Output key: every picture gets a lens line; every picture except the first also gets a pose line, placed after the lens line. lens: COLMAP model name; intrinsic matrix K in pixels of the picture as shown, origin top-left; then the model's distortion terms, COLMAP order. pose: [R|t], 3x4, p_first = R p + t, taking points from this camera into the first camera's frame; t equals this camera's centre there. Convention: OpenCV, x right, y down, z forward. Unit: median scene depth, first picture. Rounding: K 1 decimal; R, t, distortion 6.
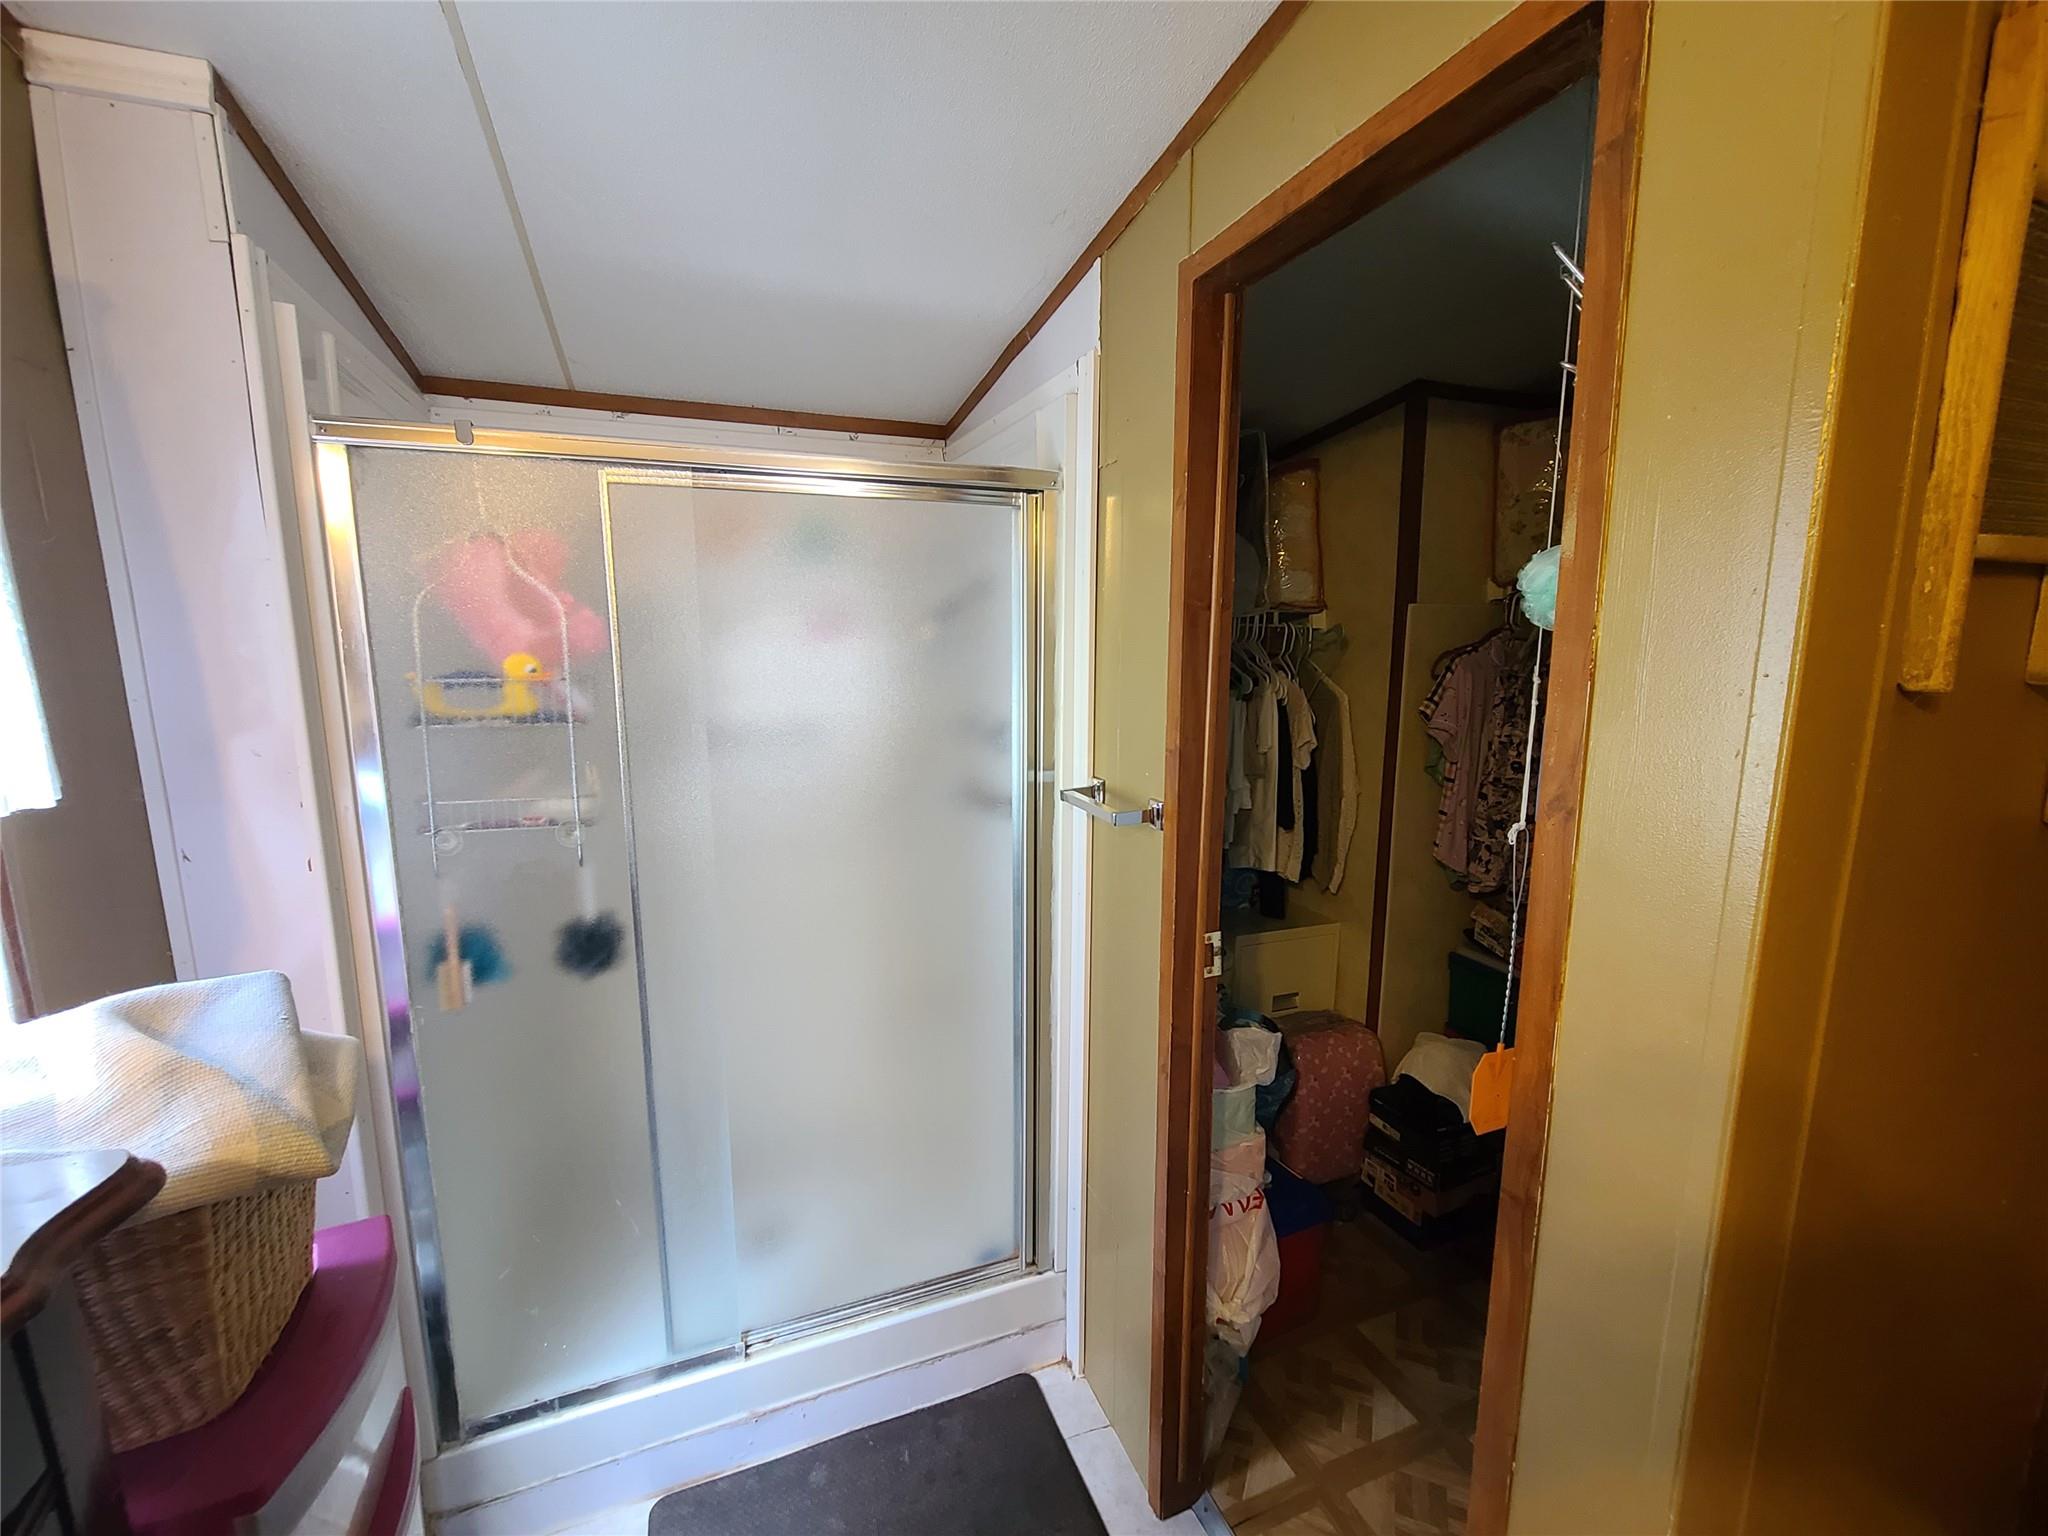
lens RADIAL K [[862.0, 0, 1024.0], [0, 862.0, 768.0], [0, 0, 1]] dist [0.001692, 0.000151]
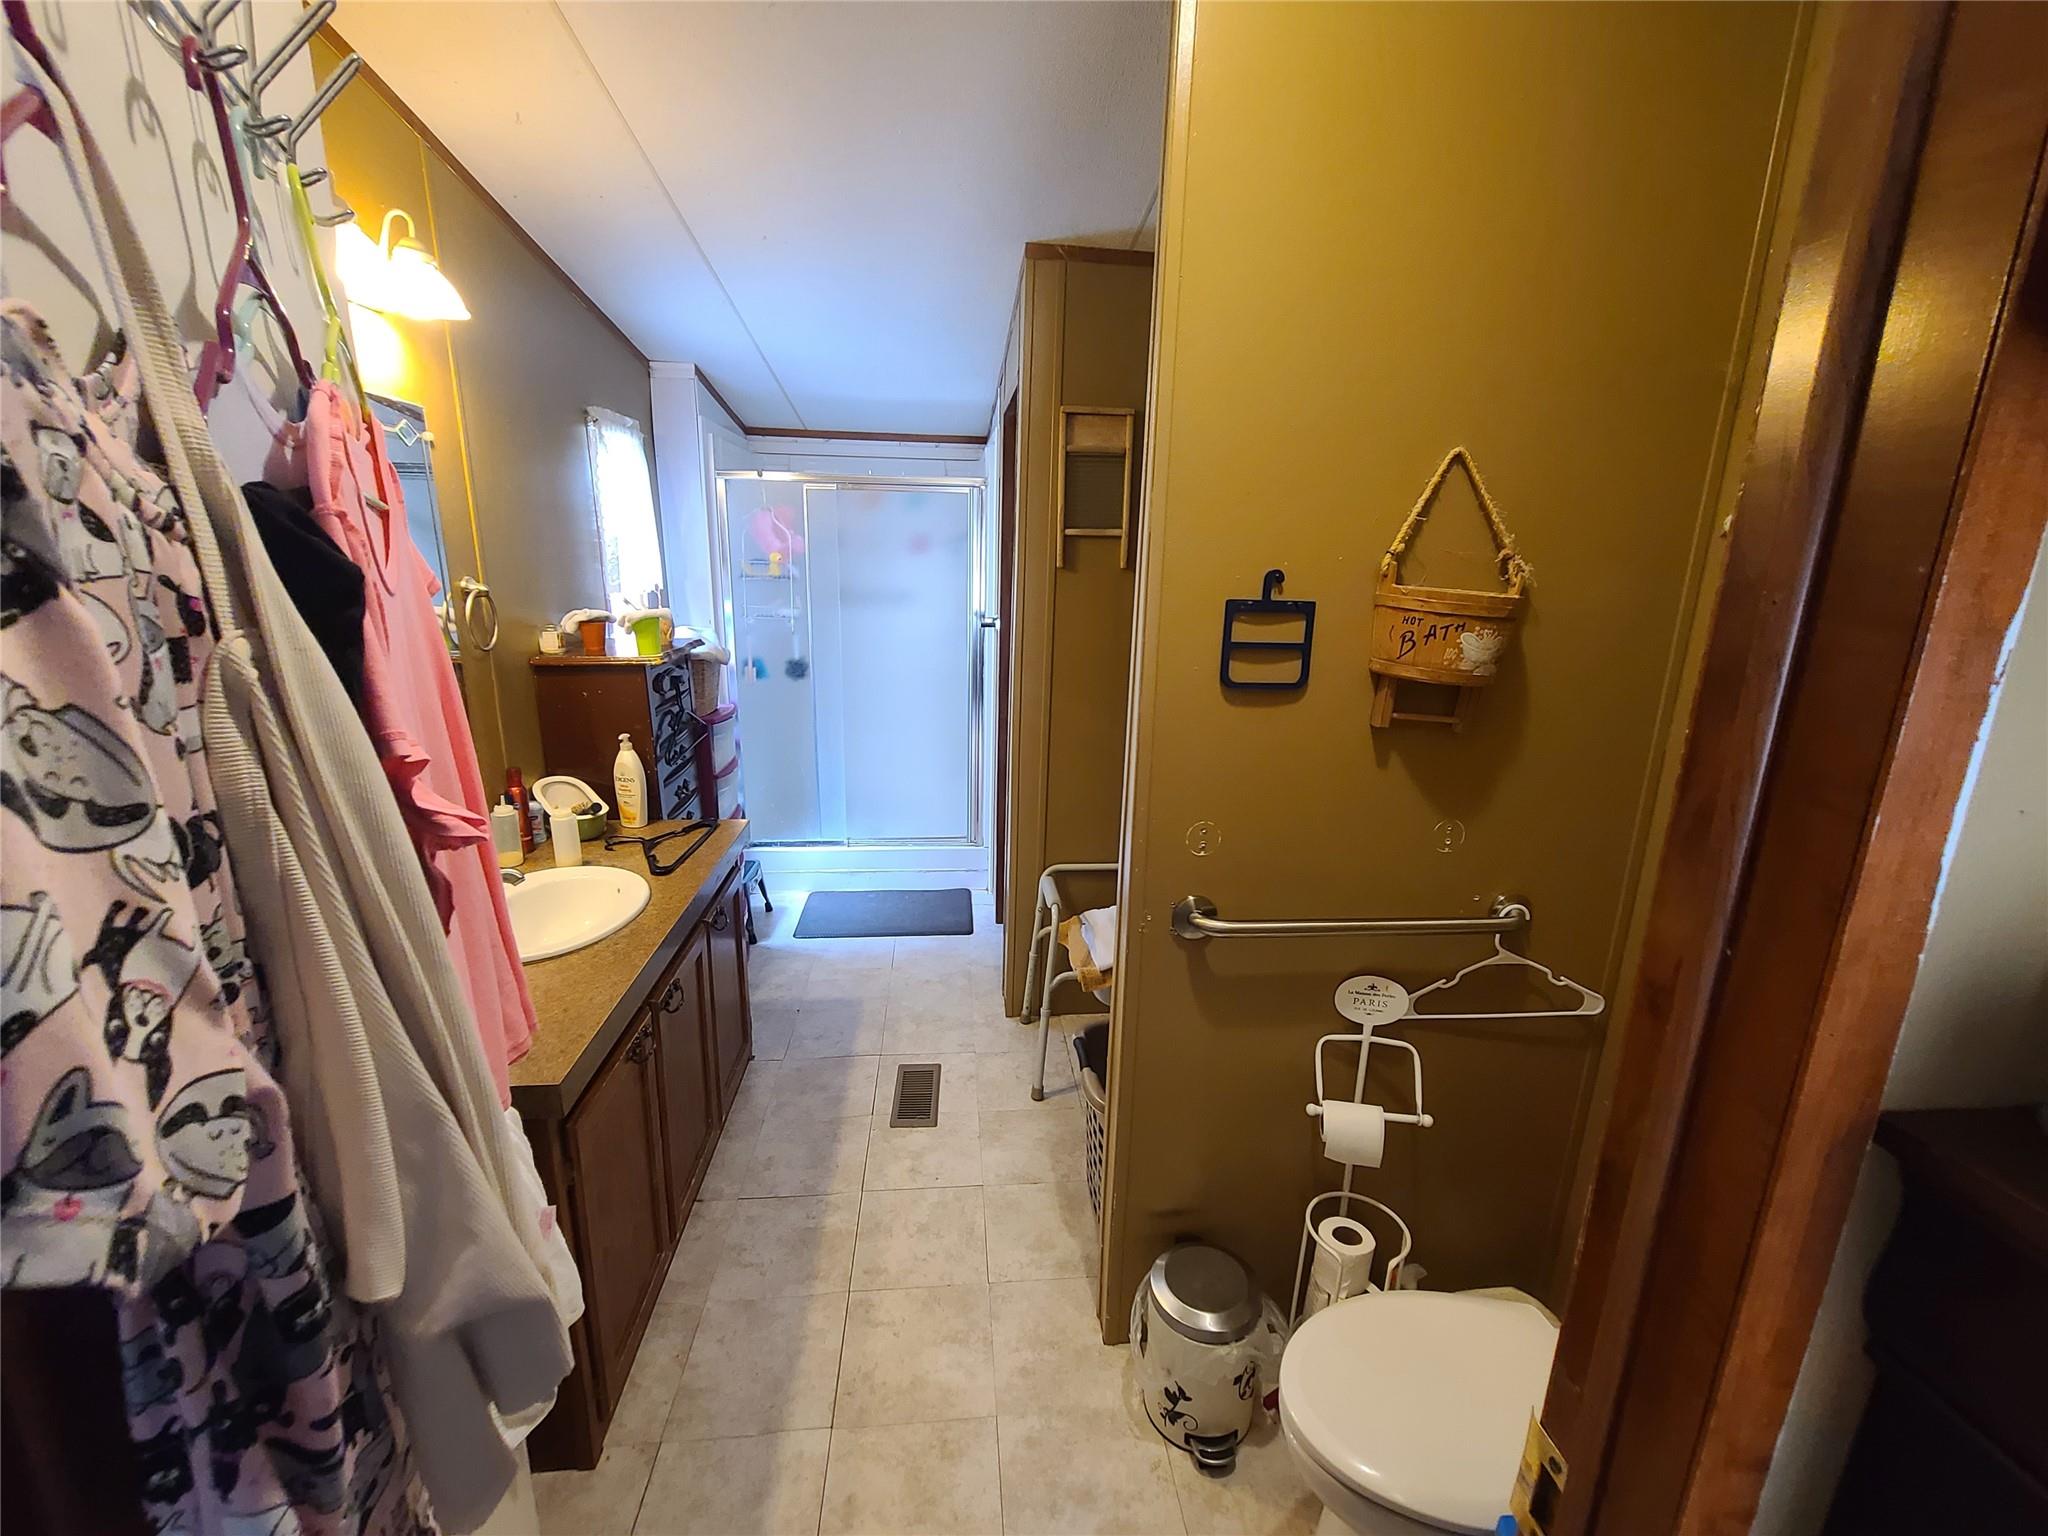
lens RADIAL K [[862.0, 0, 1024.0], [0, 862.0, 768.0], [0, 0, 1]] dist [0.001692, 0.000151]
pose [[0.958165, 0.091641, -0.271148, 0.944903], [-0.067123, 0.992883, 0.098375, 0.216793], [0.278233, -0.076059, 0.957497, -1.405954]]
